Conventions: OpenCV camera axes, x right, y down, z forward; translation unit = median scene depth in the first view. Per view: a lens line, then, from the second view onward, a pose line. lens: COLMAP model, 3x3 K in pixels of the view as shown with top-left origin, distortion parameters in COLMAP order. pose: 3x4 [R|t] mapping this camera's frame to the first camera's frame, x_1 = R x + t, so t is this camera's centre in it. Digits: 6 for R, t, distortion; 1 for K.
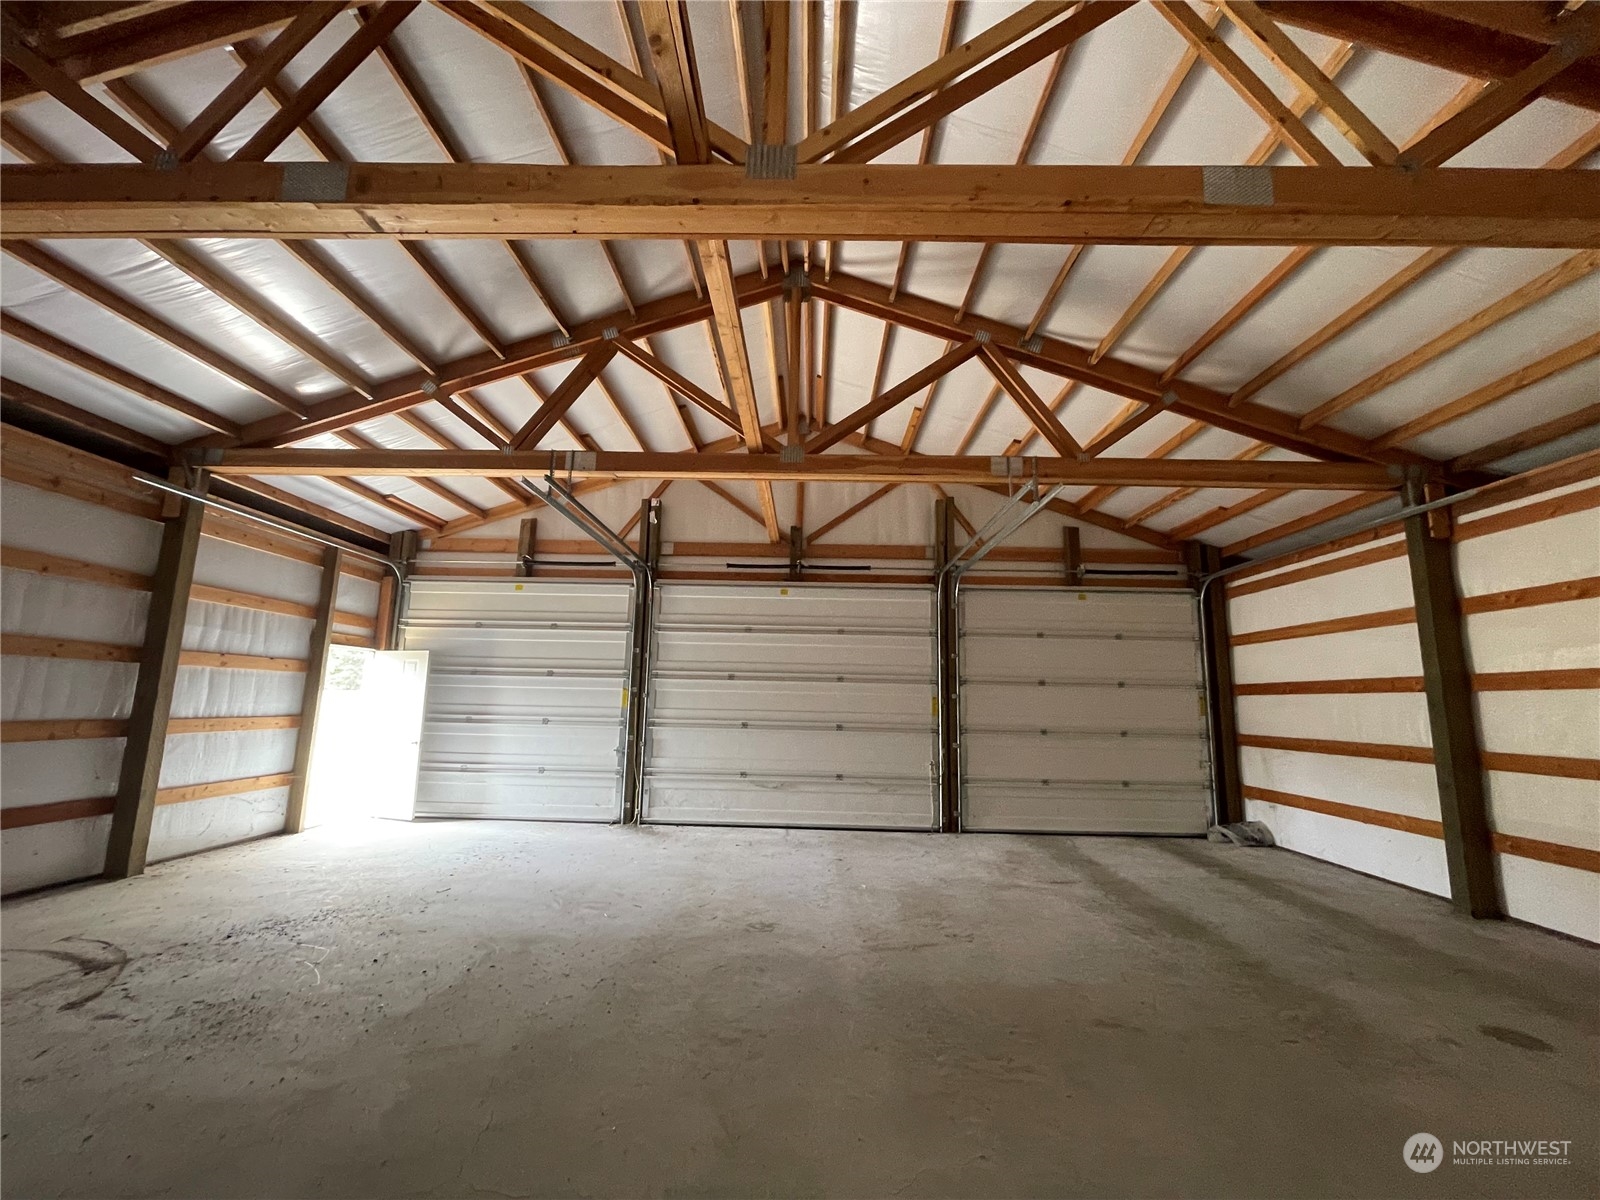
lens RADIAL K [[639.3, 0, 800.1], [0, 639.3, 599.8], [0, 0, 1]] dist [-0.010515, -0.001951]
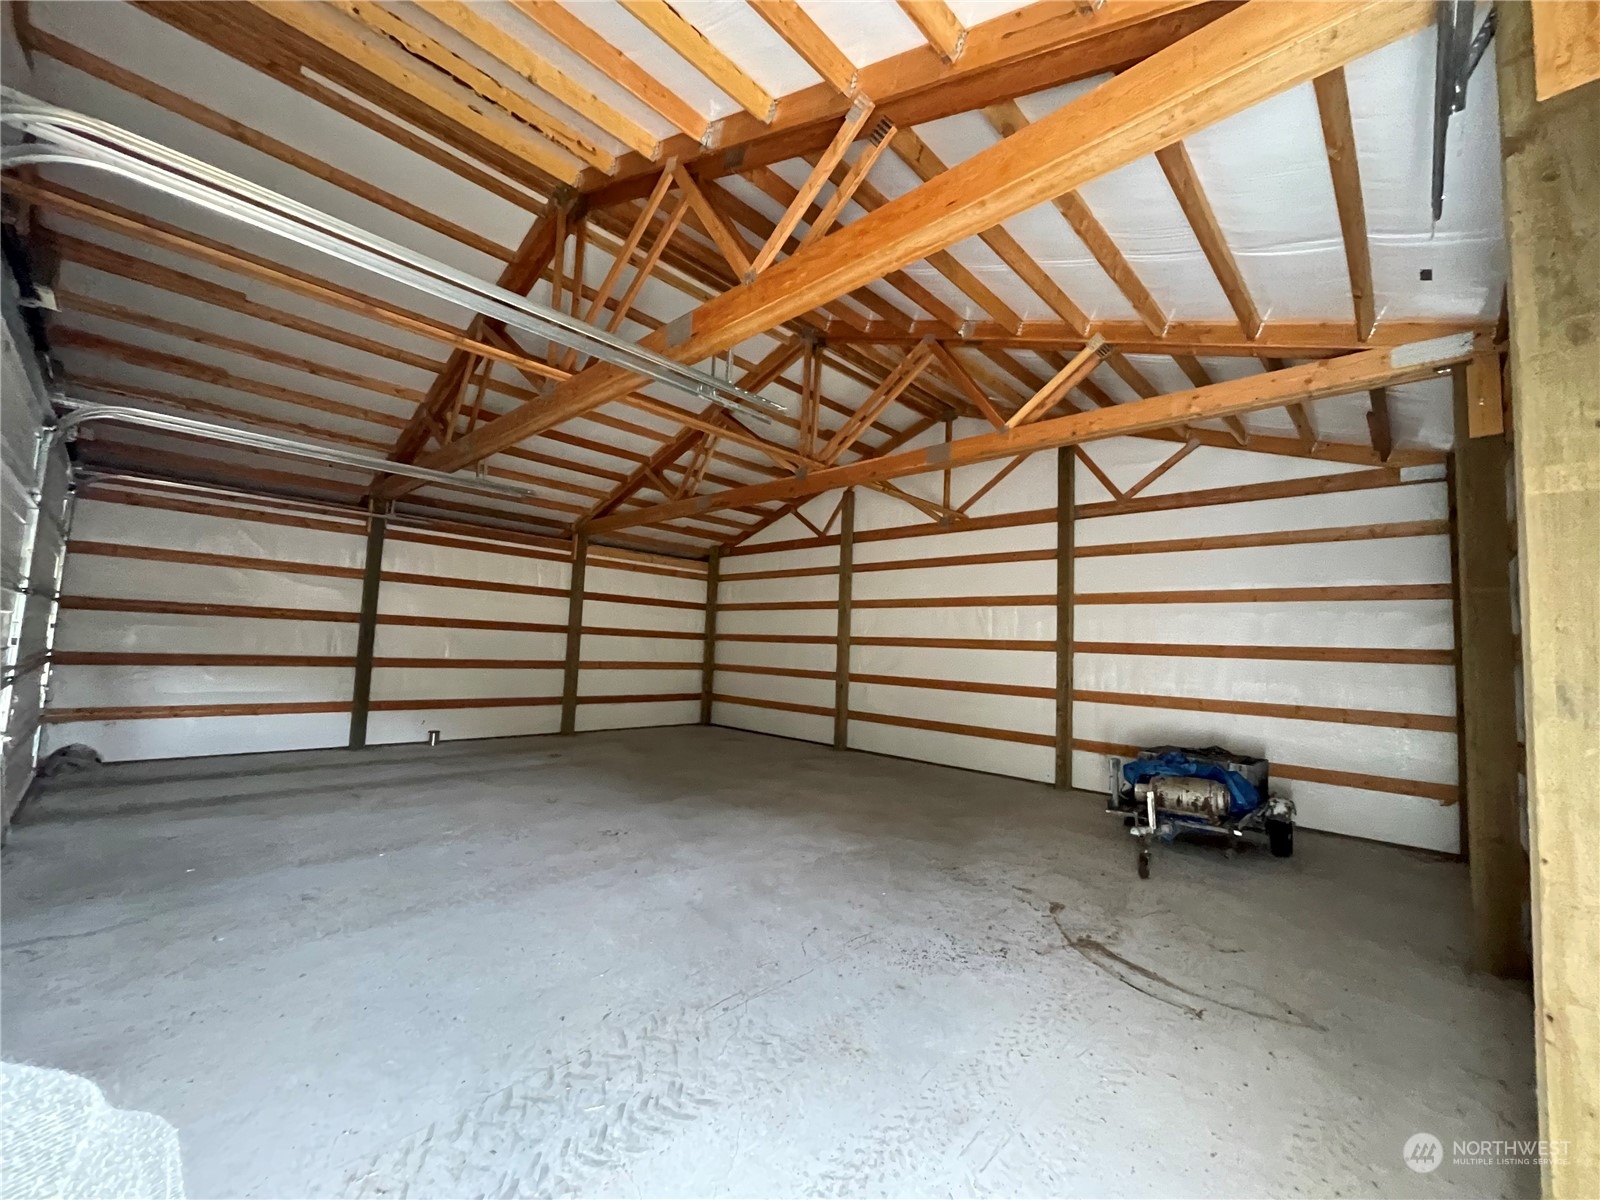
lens RADIAL K [[639.3, 0, 801.2], [0, 639.3, 599.9], [0, 0, 1]] dist [-0.010515, -0.001951]
pose [[-0.732199, 0.002222, 0.681087, -1.481593], [-0.159761, 0.971535, -0.174920, 0.283082], [-0.662088, -0.236888, -0.711002, 2.202644]]
